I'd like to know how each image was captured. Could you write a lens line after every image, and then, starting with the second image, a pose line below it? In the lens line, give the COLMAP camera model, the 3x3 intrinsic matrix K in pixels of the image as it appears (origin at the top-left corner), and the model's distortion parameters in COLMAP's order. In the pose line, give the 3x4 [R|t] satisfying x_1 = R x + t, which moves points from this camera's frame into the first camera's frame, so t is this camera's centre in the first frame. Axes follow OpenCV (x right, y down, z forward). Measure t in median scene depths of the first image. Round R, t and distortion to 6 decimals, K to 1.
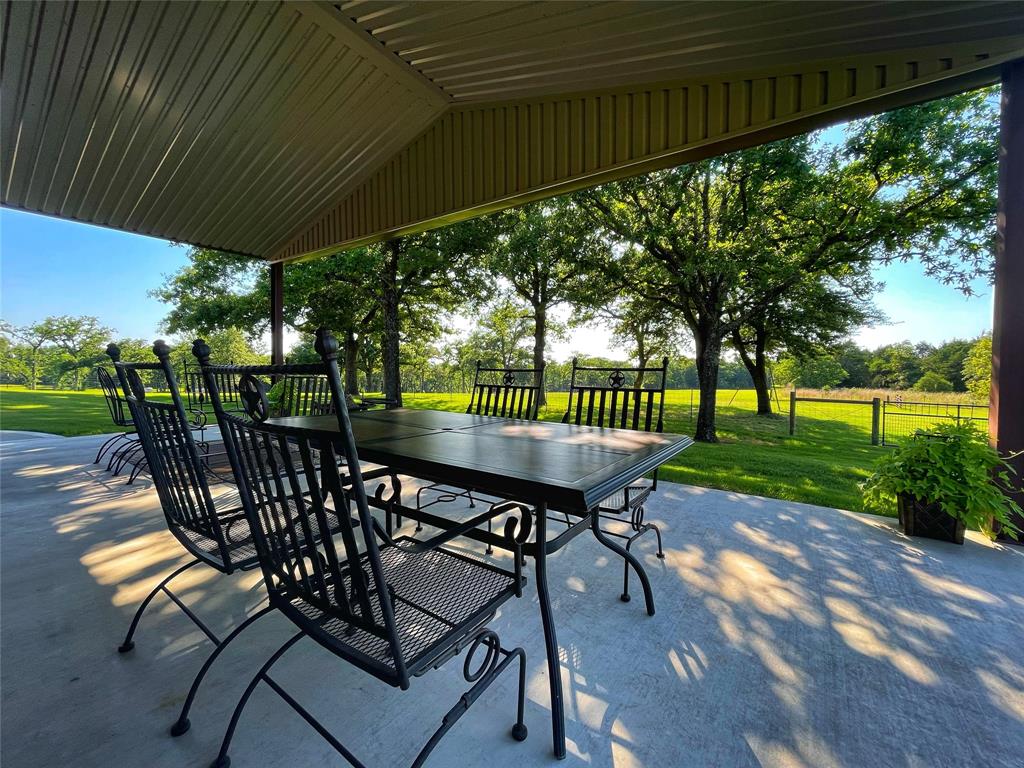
lens RADIAL K [[411.5, 0, 513.5], [0, 411.5, 386.0], [0, 0, 1]] dist [-0.001769, 0.000233]
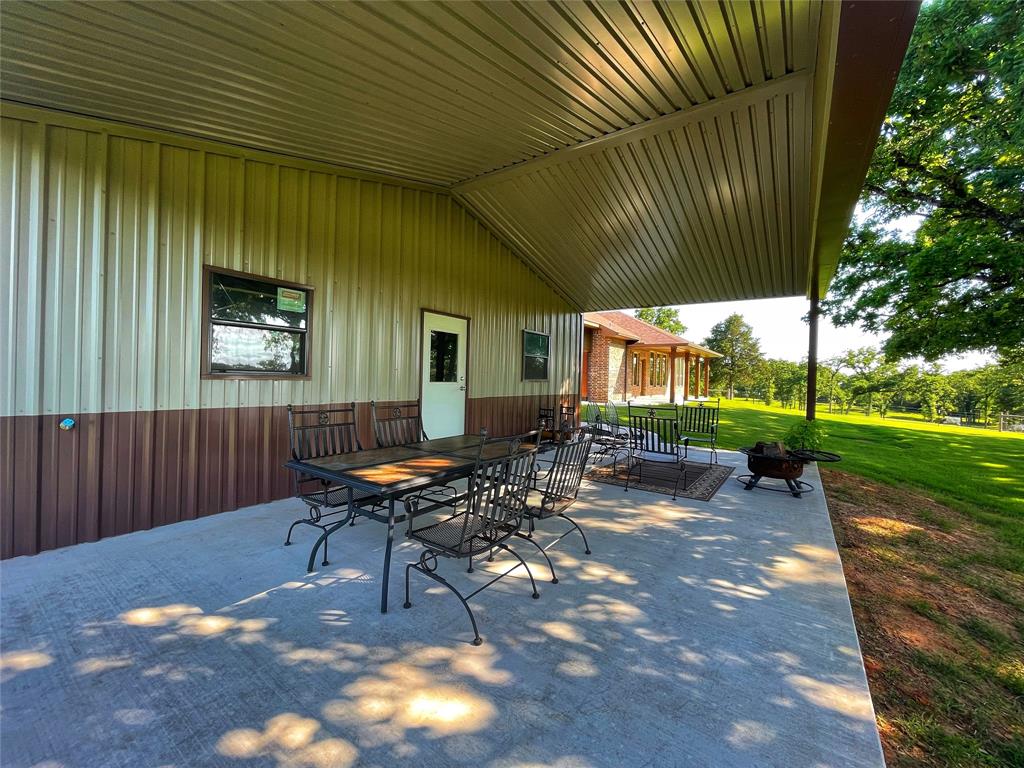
lens RADIAL K [[411.5, 0, 513.2], [0, 411.5, 388.9], [0, 0, 1]] dist [-0.001769, 0.000233]
pose [[-0.006155, -0.000482, -0.999981, 1.677014], [-0.047523, 0.998870, -0.000189, -0.214688], [0.998851, 0.047521, -0.006171, 1.375662]]
